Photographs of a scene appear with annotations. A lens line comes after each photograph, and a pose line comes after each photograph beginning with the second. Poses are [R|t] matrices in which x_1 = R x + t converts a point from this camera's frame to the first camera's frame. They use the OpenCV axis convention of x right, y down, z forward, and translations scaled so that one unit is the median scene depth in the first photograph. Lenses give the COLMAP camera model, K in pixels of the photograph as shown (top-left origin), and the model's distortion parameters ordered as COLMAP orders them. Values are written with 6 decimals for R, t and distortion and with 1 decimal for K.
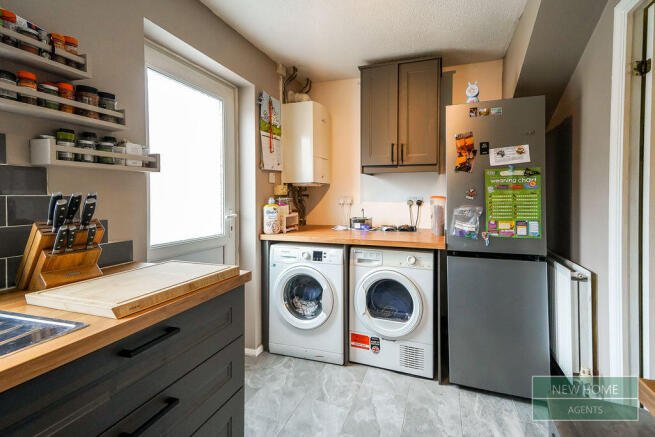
lens RADIAL K [[300.0, 0, 327.5], [0, 300.0, 218.5], [0, 0, 1]] dist [0.000105, 0.000002]
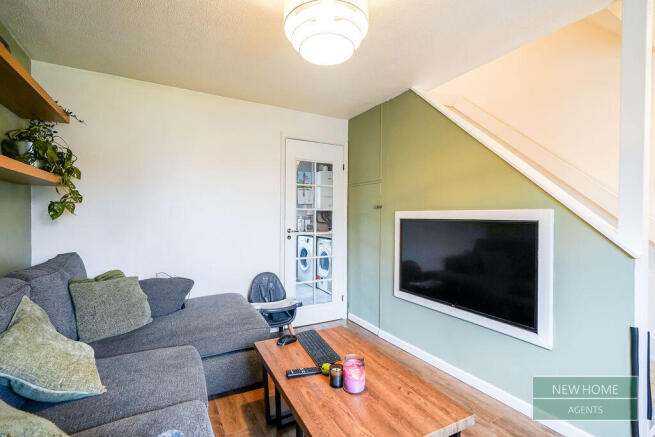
lens RADIAL K [[300.0, 0, 327.5], [0, 300.0, 218.5], [0, 0, 1]] dist [0.000105, 0.000002]
pose [[0.734905, -0.000606, -0.678169, 1.598601], [-0.003163, 0.999986, -0.004321, -0.041035], [0.678162, 0.005321, 0.734893, -0.617134]]
